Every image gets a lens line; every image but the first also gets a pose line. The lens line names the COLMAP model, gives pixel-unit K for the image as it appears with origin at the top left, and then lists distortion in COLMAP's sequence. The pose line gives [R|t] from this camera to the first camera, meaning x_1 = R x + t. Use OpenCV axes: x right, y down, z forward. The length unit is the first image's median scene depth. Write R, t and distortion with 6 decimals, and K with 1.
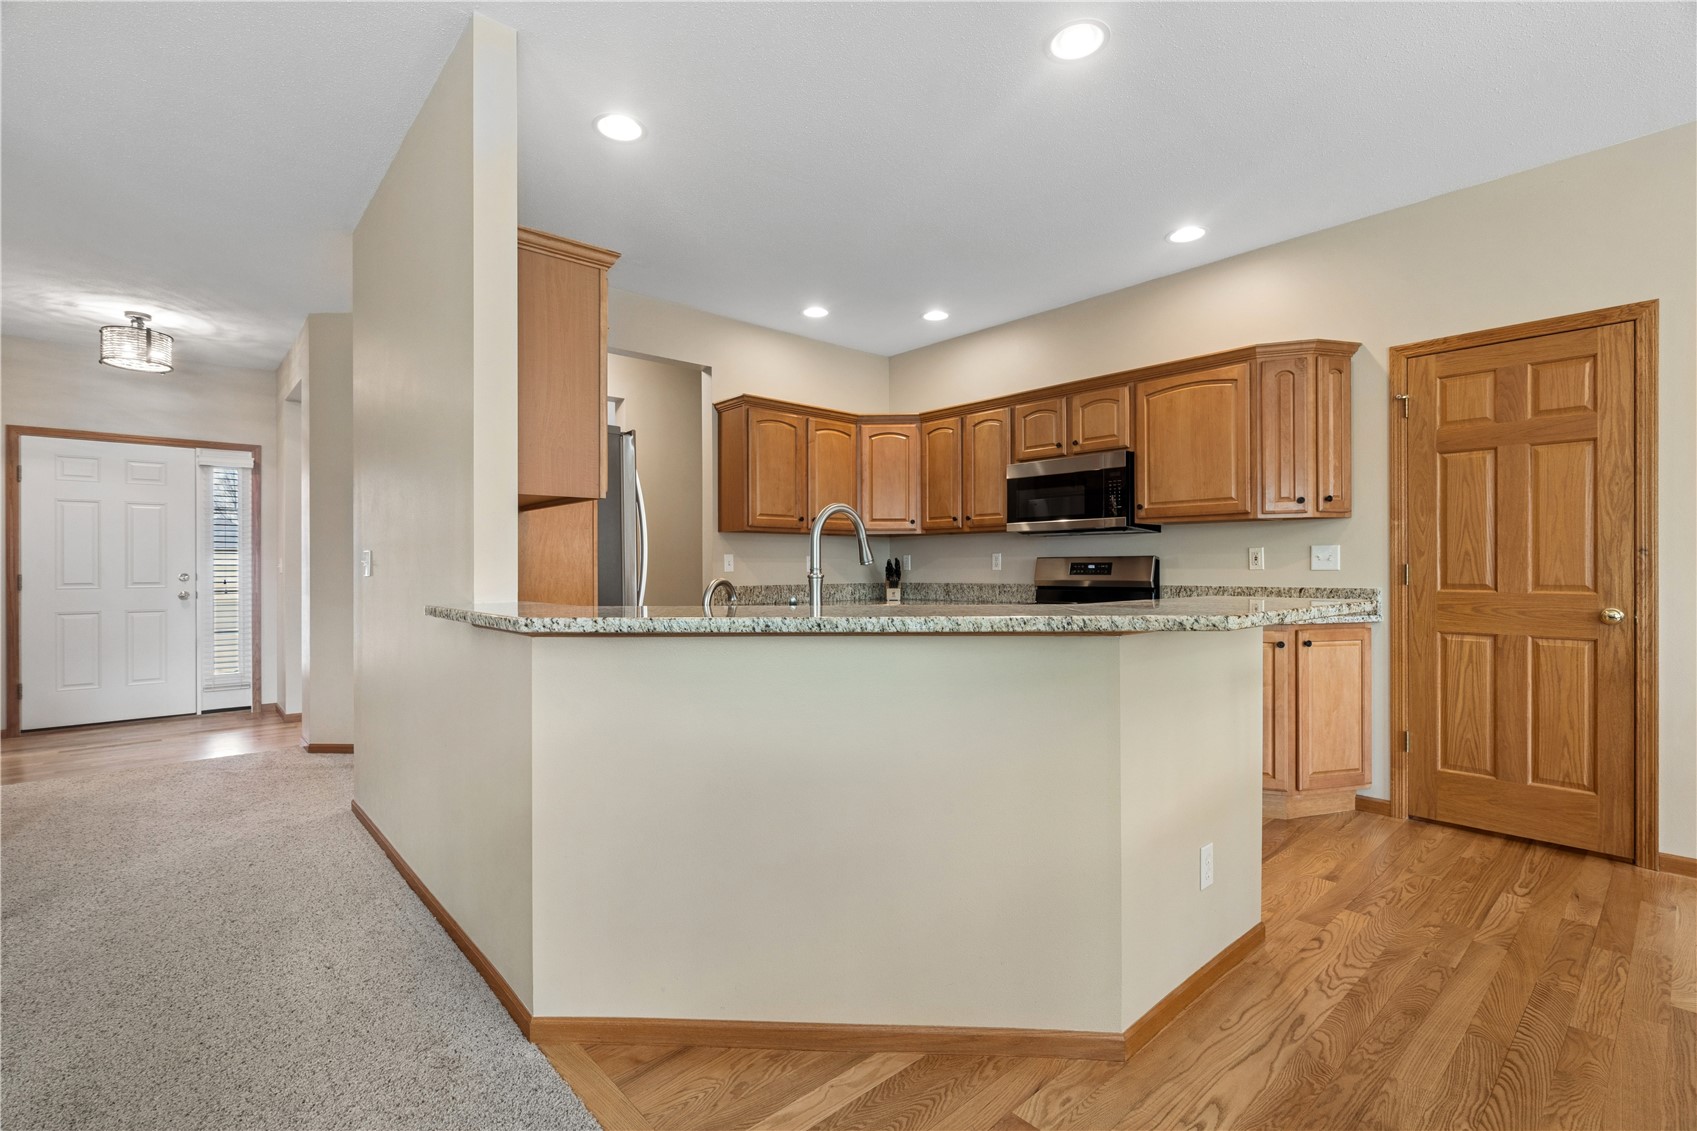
lens RADIAL K [[772.2, 0, 849.0], [0, 772.2, 569.4], [0, 0, 1]] dist [-0.003255, 0.001526]
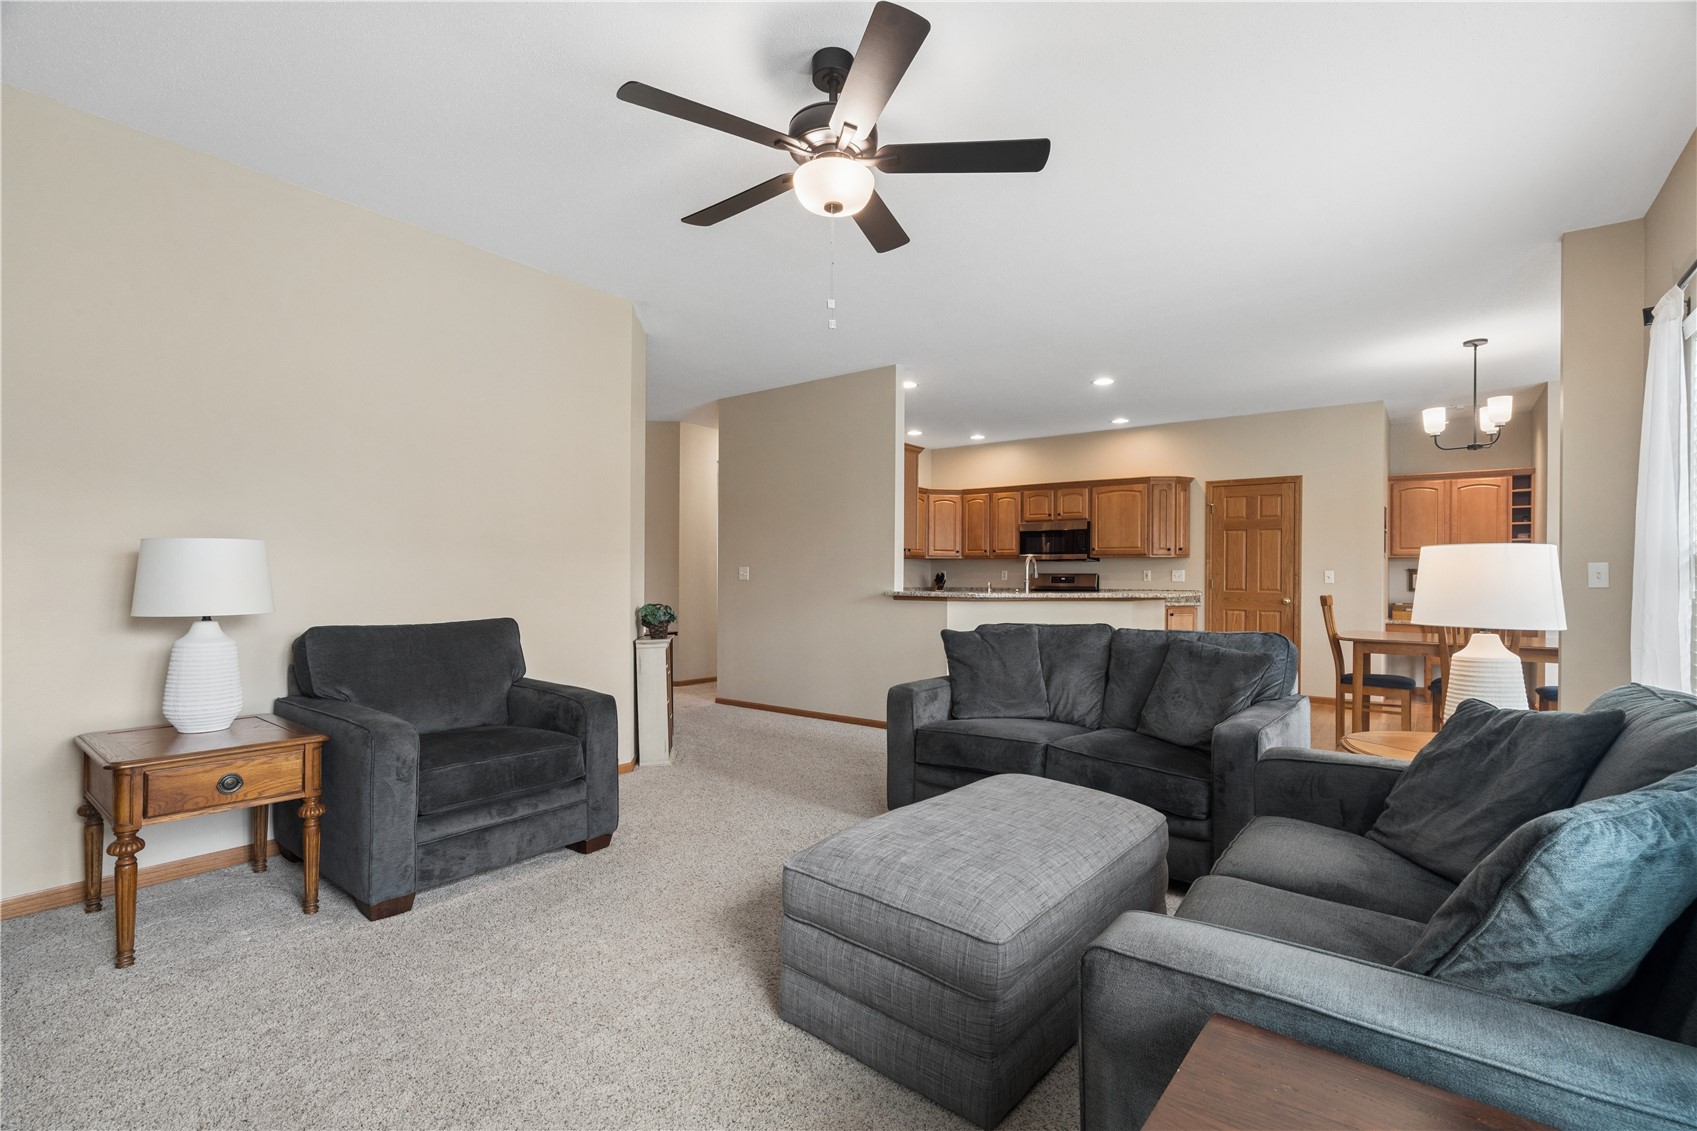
lens RADIAL K [[772.2, 0, 850.2], [0, 772.2, 574.2], [0, 0, 1]] dist [-0.003255, 0.001526]
pose [[0.981848, 0.014572, 0.189110, -0.614426], [-0.013077, 0.999873, -0.009151, 0.010666], [-0.189219, 0.006511, 0.981913, -0.840506]]
